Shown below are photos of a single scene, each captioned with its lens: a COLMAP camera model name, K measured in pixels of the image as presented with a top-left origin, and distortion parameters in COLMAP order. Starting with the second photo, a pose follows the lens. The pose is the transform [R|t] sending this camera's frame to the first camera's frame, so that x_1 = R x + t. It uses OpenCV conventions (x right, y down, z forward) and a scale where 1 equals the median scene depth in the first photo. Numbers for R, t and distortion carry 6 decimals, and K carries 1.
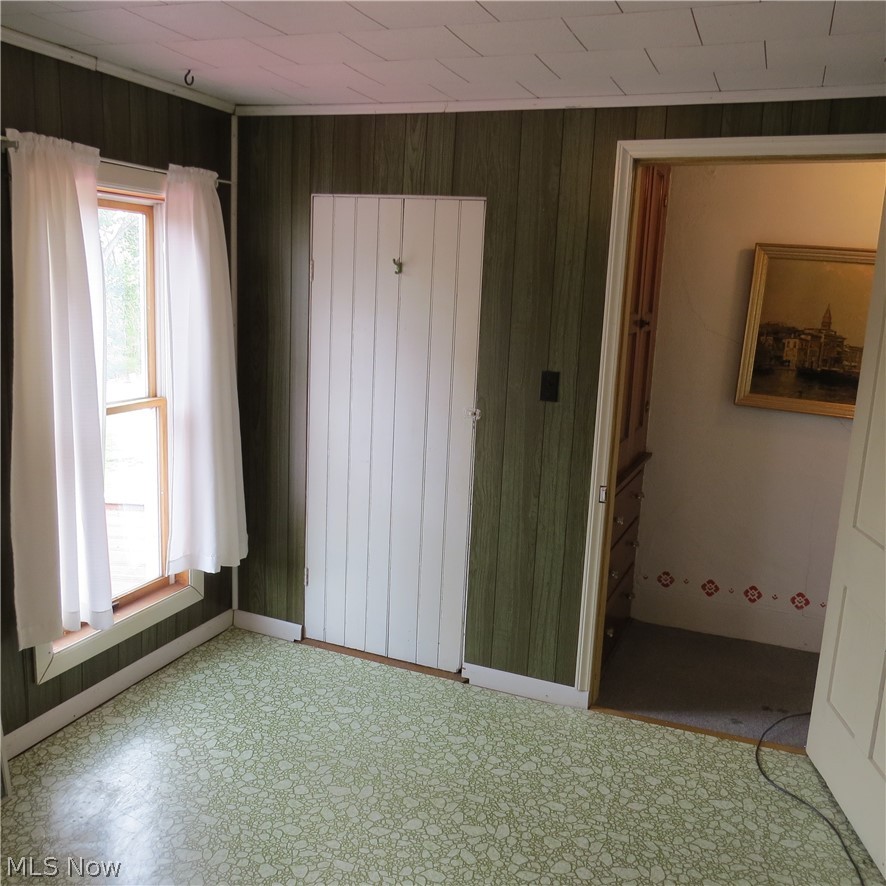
lens RADIAL K [[848.4, 0, 441.2], [0, 848.4, 439.2], [0, 0, 1]] dist [-0.014985, -0.019315]
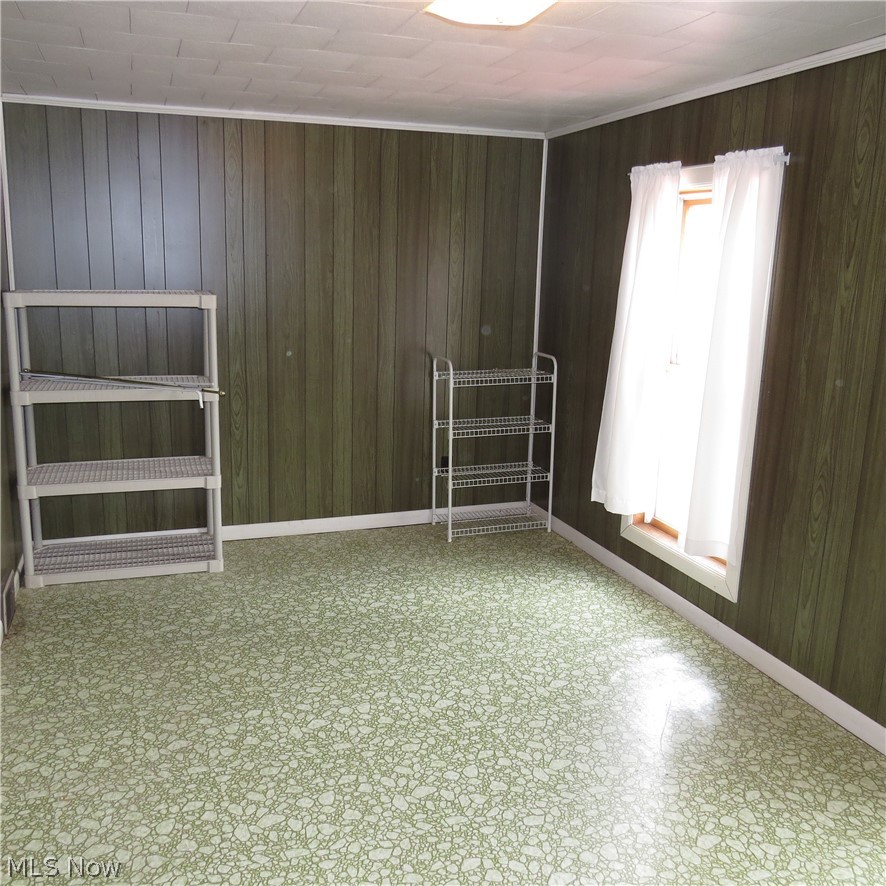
lens RADIAL K [[848.4, 0, 441.2], [0, 848.4, 439.2], [0, 0, 1]] dist [-0.014985, -0.019315]
pose [[-0.754732, 0.101405, -0.648149, 0.676097], [-0.150275, 0.934989, 0.321268, -0.271828], [0.638590, 0.339872, -0.690427, 1.675704]]
